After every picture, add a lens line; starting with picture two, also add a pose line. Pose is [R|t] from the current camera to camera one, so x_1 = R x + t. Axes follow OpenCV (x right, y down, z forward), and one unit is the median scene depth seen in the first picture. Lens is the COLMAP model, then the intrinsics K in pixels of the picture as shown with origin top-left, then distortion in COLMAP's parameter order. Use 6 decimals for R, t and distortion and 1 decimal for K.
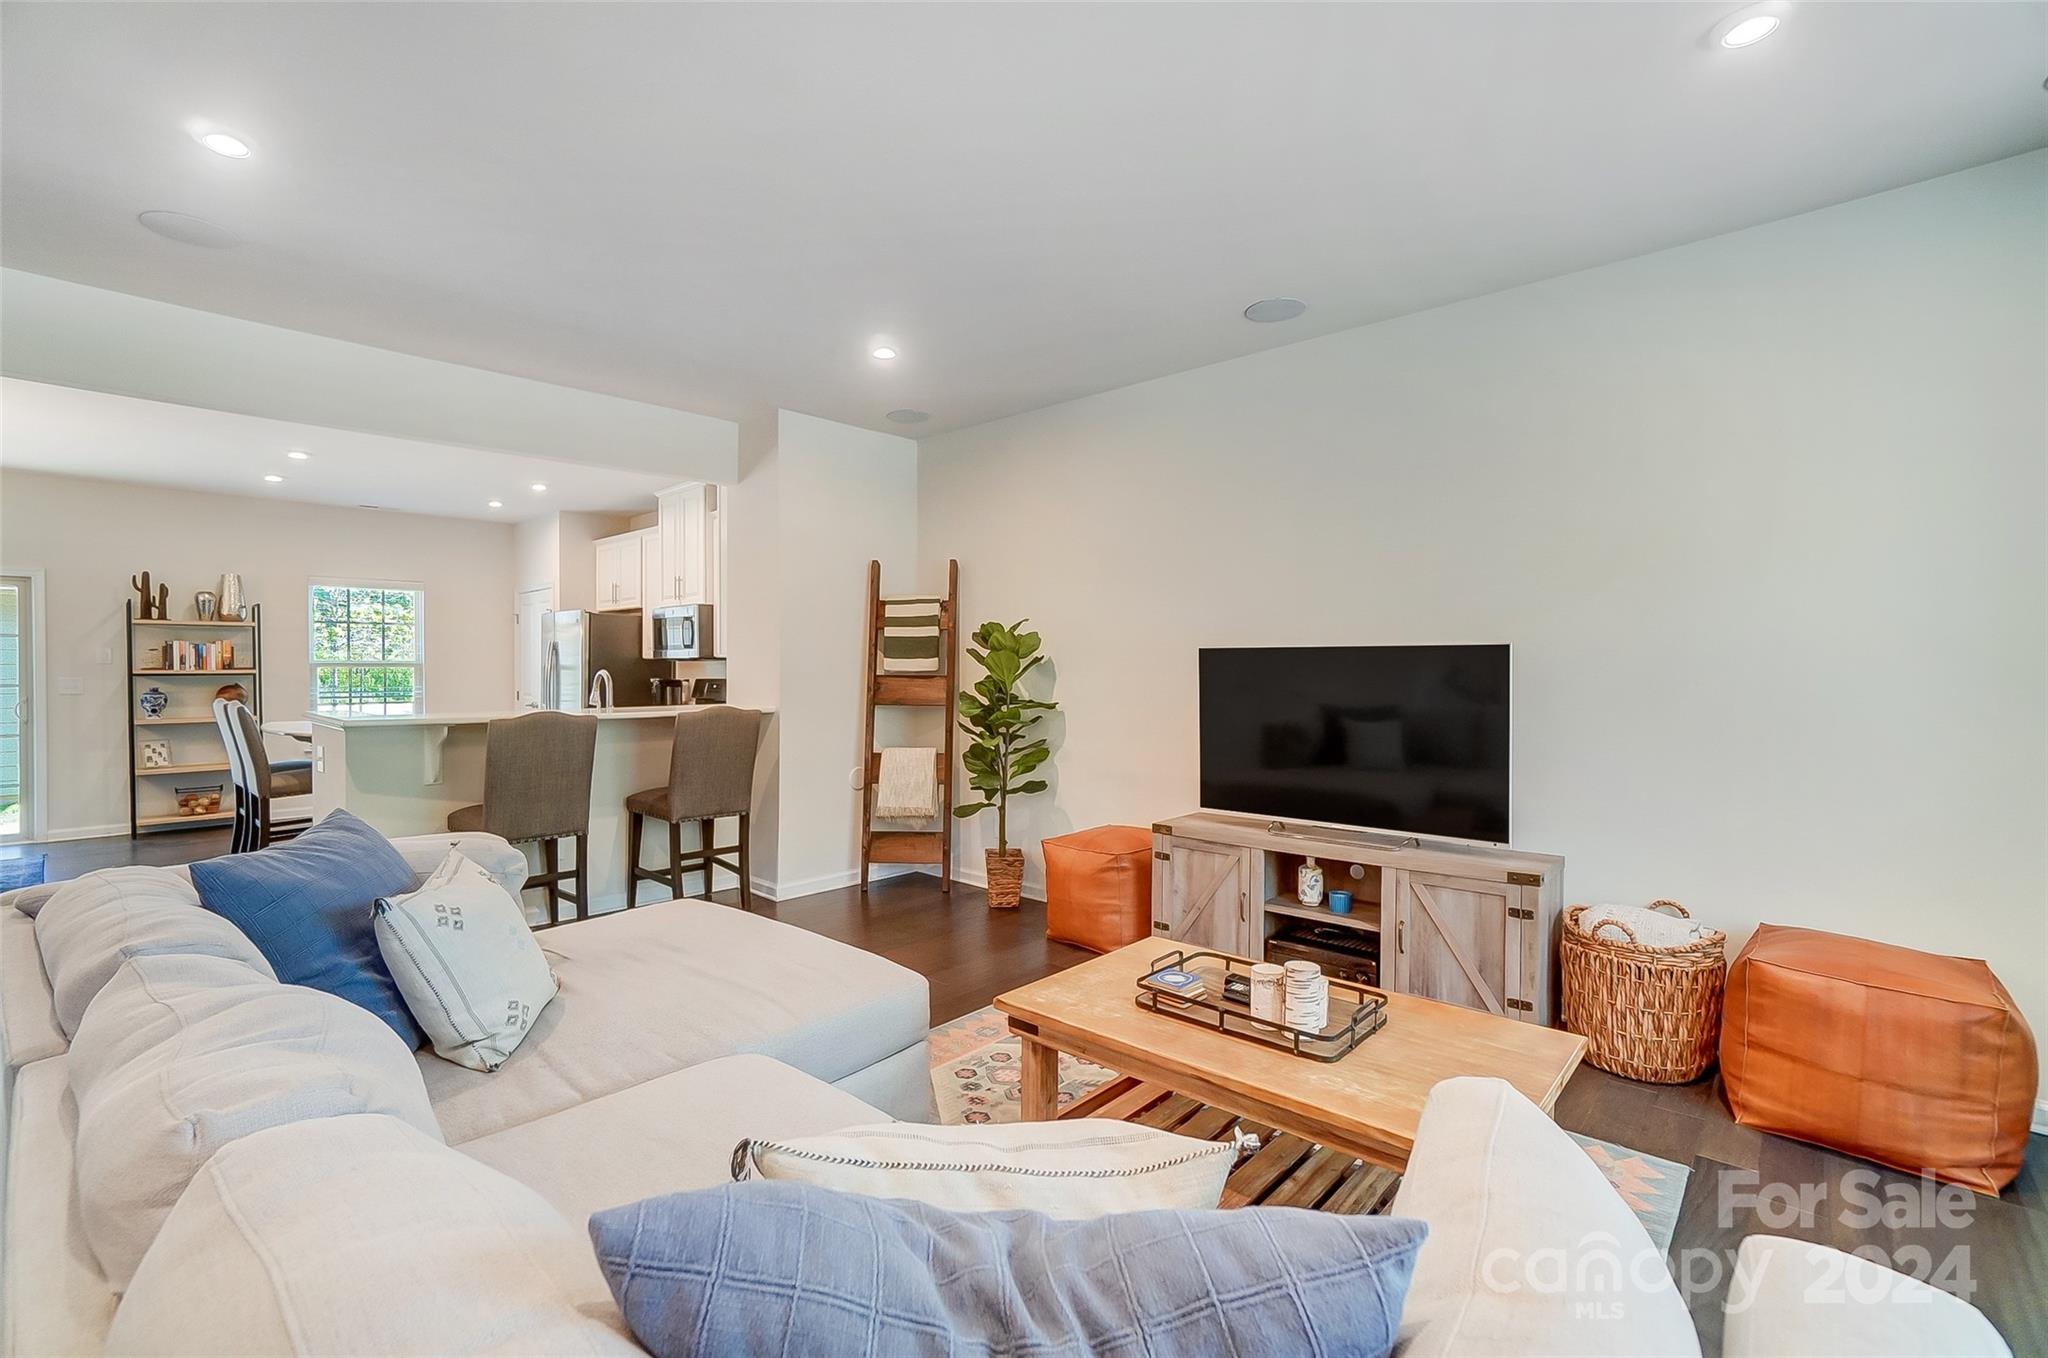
lens RADIAL K [[910.2, 0, 1014.6], [0, 910.2, 675.4], [0, 0, 1]] dist [-0.037924, 0.020534]
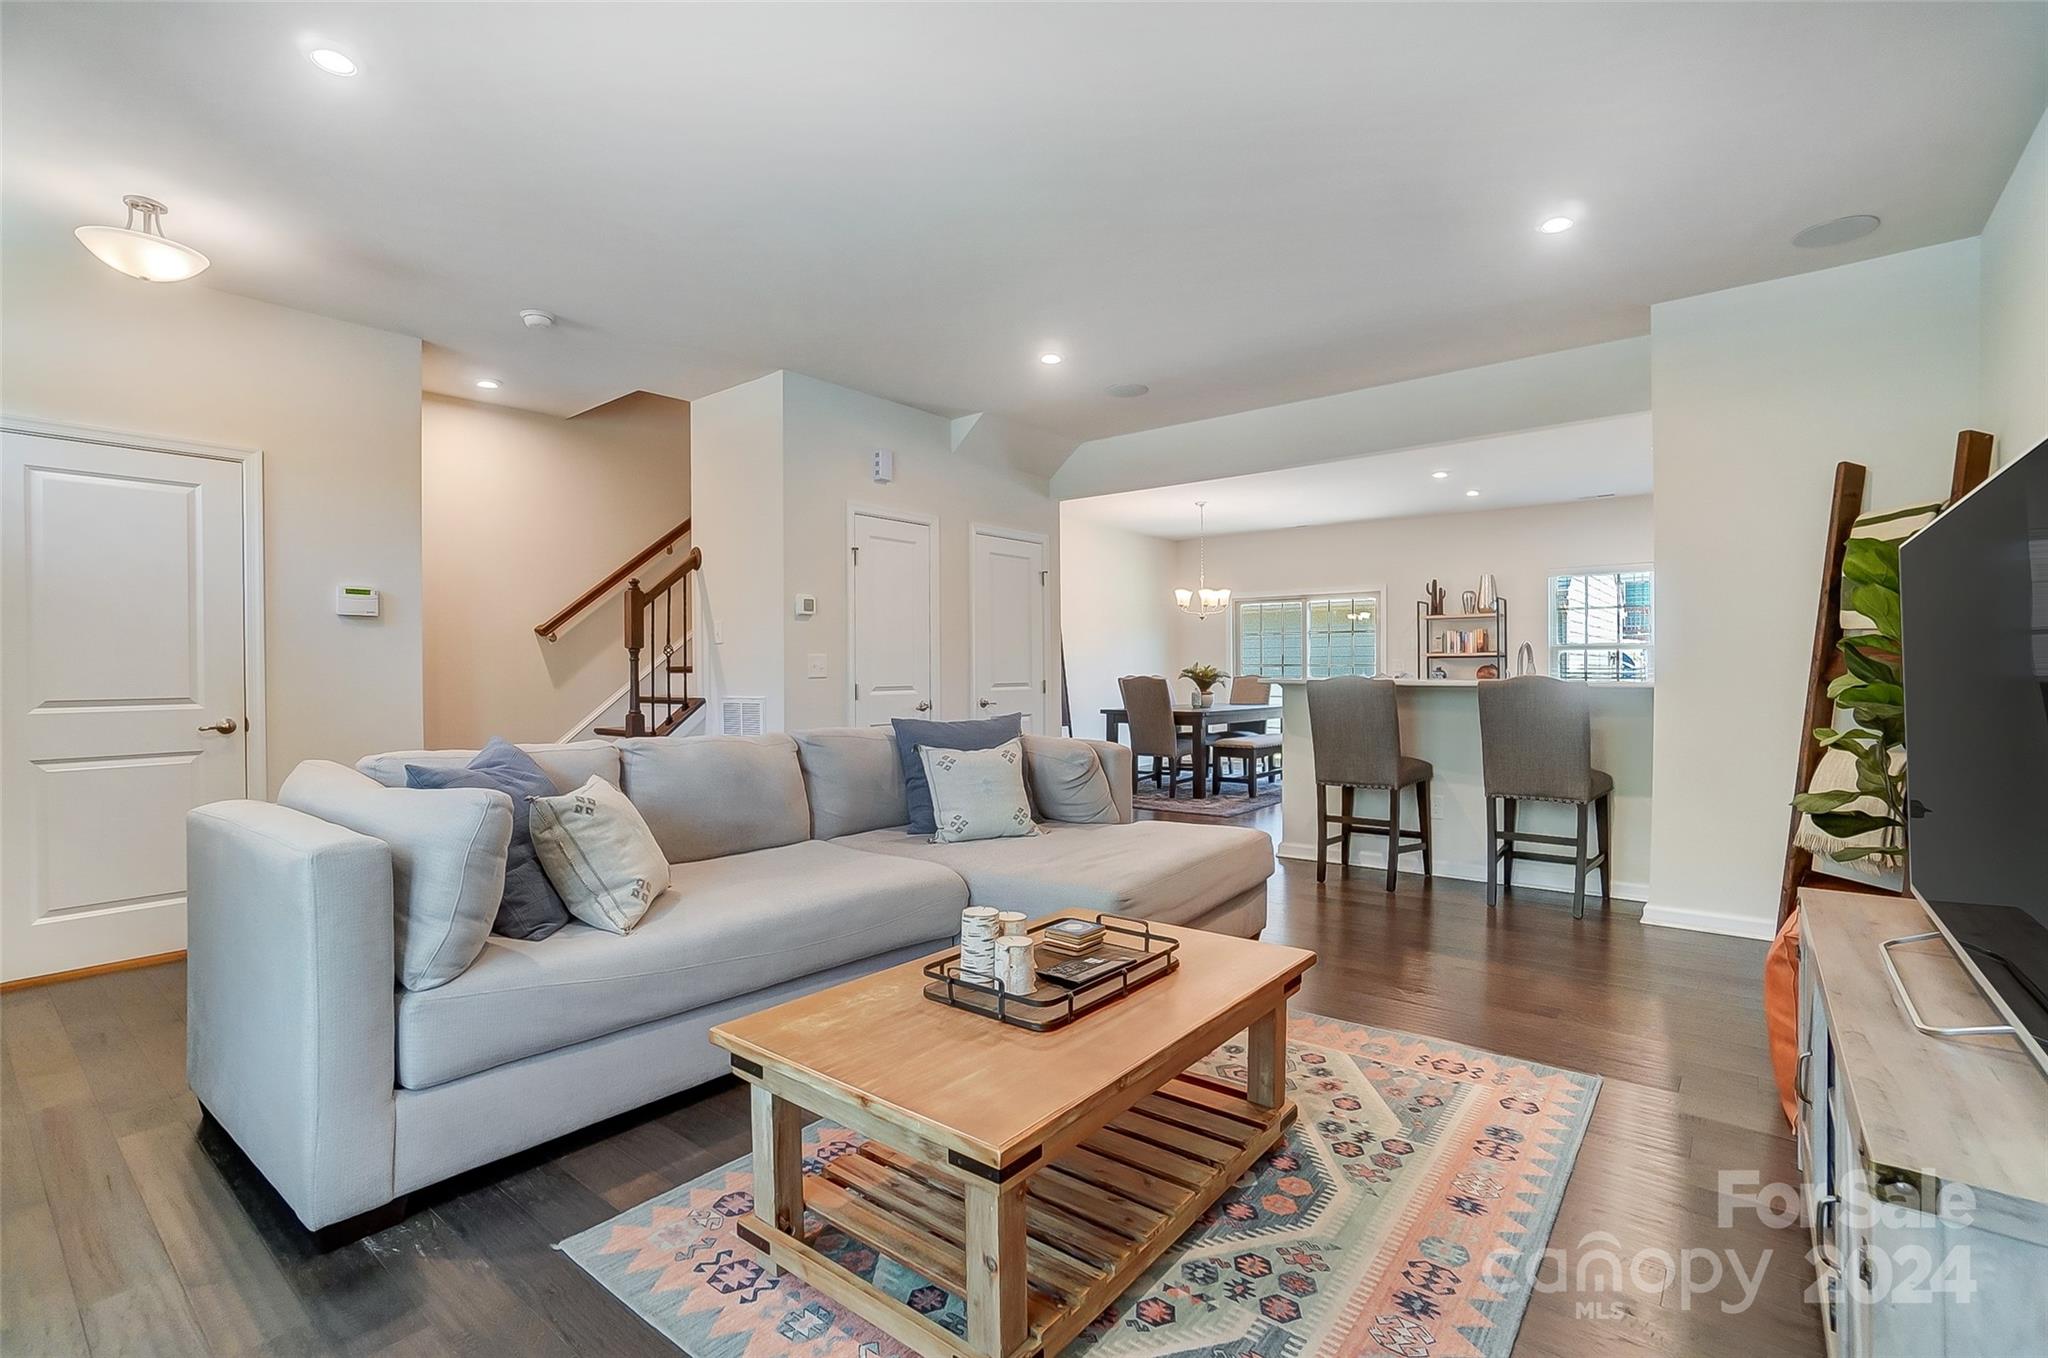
lens RADIAL K [[928.8, 0, 1009.7], [0, 928.8, 675.9], [0, 0, 1]] dist [-0.015448, 0.000193]
pose [[0.063139, 0.009559, -0.997959, 0.372727], [-0.005822, 0.999941, 0.009210, 0.018496], [0.997988, 0.005228, 0.063191, 0.278913]]
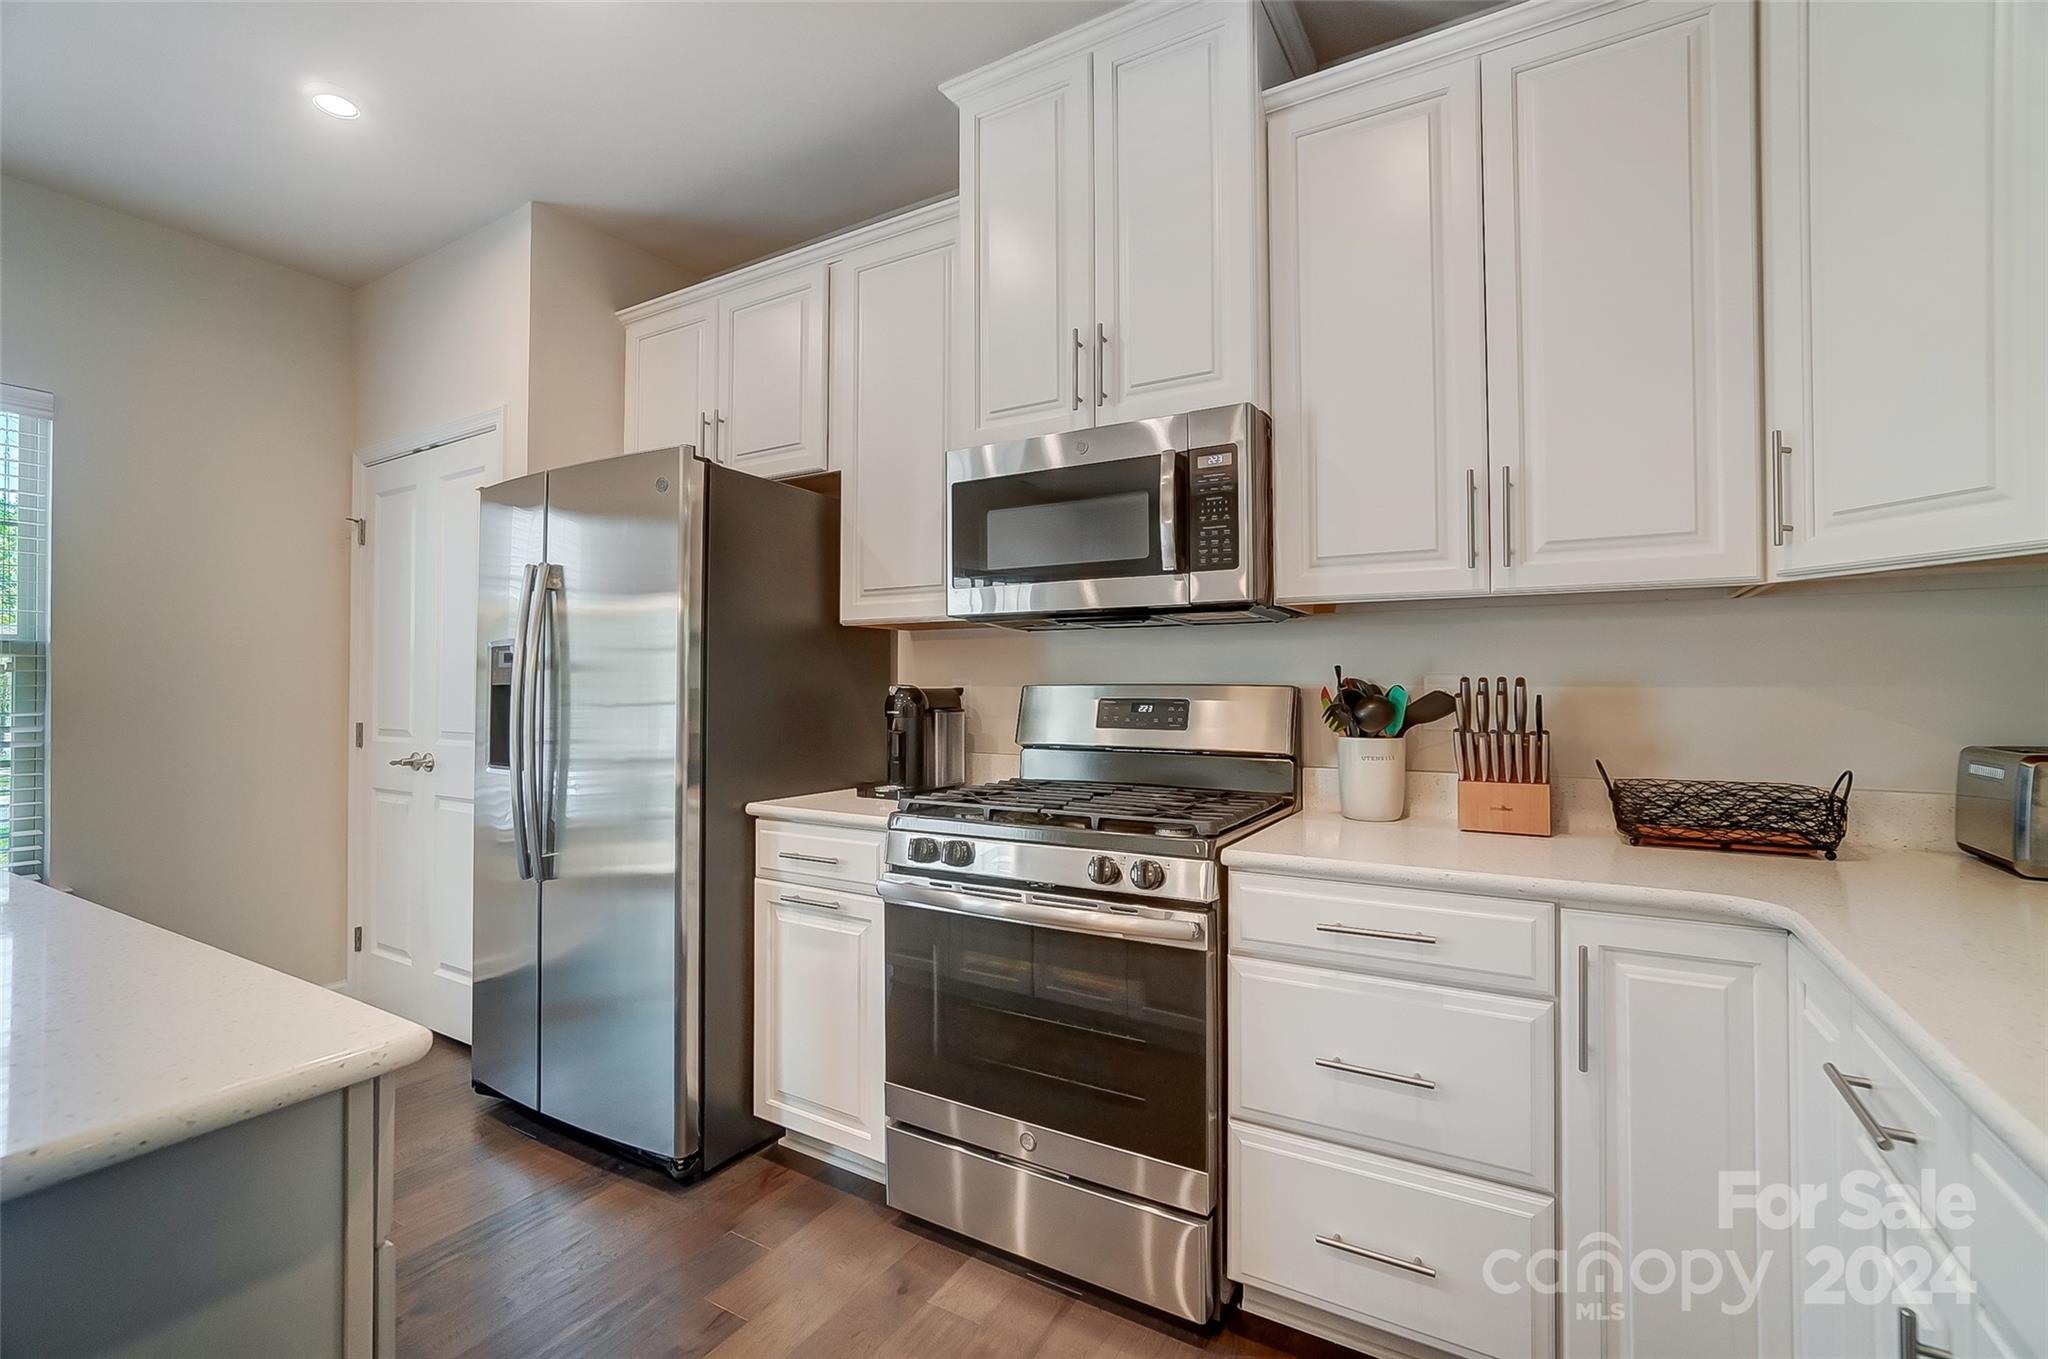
lens RADIAL K [[889.5, 0, 1024.0], [0, 889.5, 679.5], [0, 0, 1]] dist [-0.033839, 0.000148]
pose [[0.975703, 0.001169, 0.219095, -0.464448], [0.001986, 0.999897, -0.014180, 0.006281], [-0.219090, 0.014271, 0.975600, 0.749639]]
